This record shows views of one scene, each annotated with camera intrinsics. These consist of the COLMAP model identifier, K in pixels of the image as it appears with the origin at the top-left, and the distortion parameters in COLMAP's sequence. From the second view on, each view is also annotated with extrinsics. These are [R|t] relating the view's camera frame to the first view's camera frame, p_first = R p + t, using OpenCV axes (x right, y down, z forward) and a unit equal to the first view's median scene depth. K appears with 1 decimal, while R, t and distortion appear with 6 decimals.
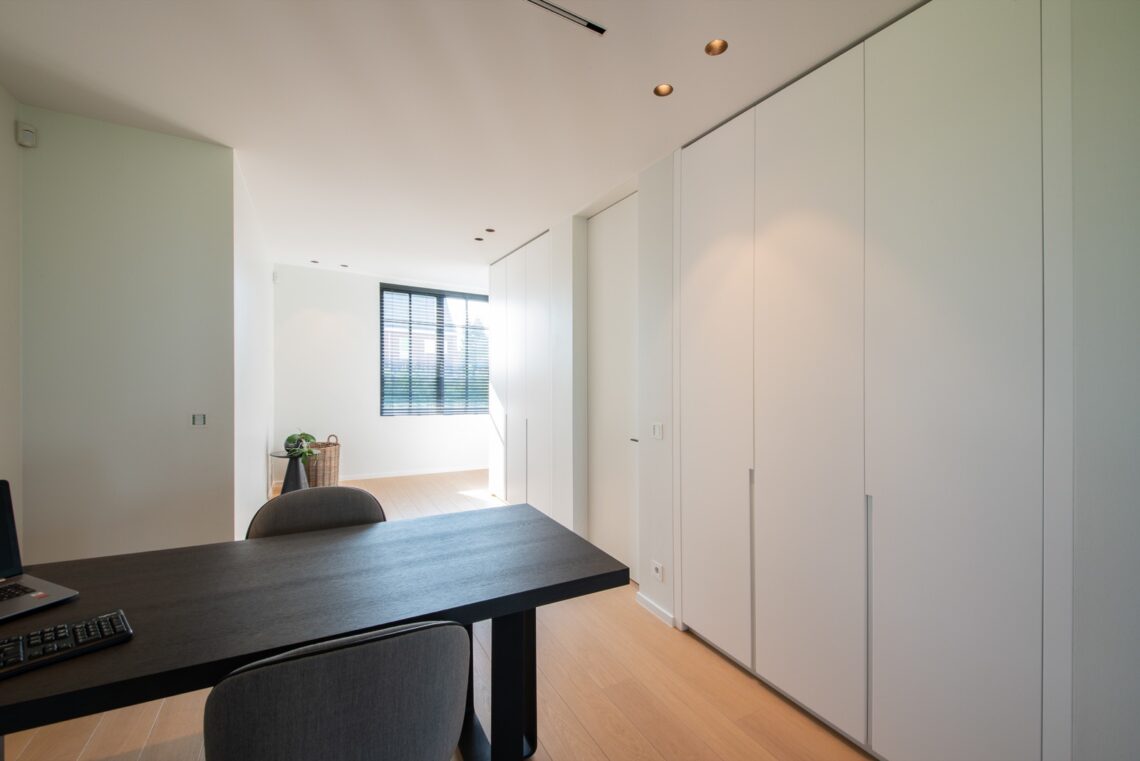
lens RADIAL K [[475.4, 0, 578.9], [0, 475.4, 392.5], [0, 0, 1]] dist [0.037361, 0.000077]
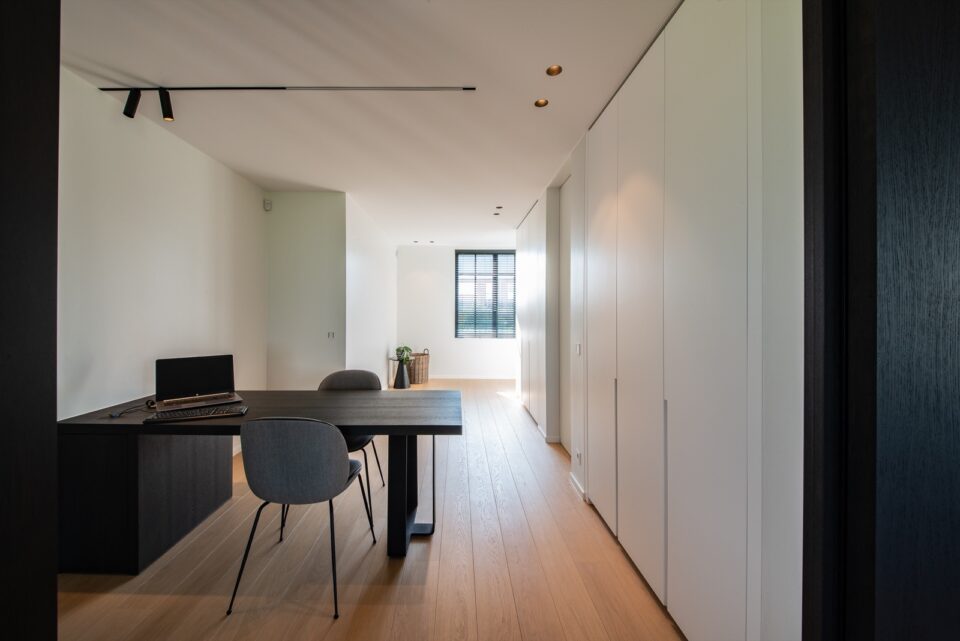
lens RADIAL K [[400.4, 0, 473.8], [0, 400.4, 320.3], [0, 0, 1]] dist [0.037361, 0.000077]
pose [[0.854982, -0.009253, -0.518576, 0.288731], [0.003378, 0.999919, -0.012271, 0.009632], [0.518647, 0.008740, 0.854944, -0.048553]]
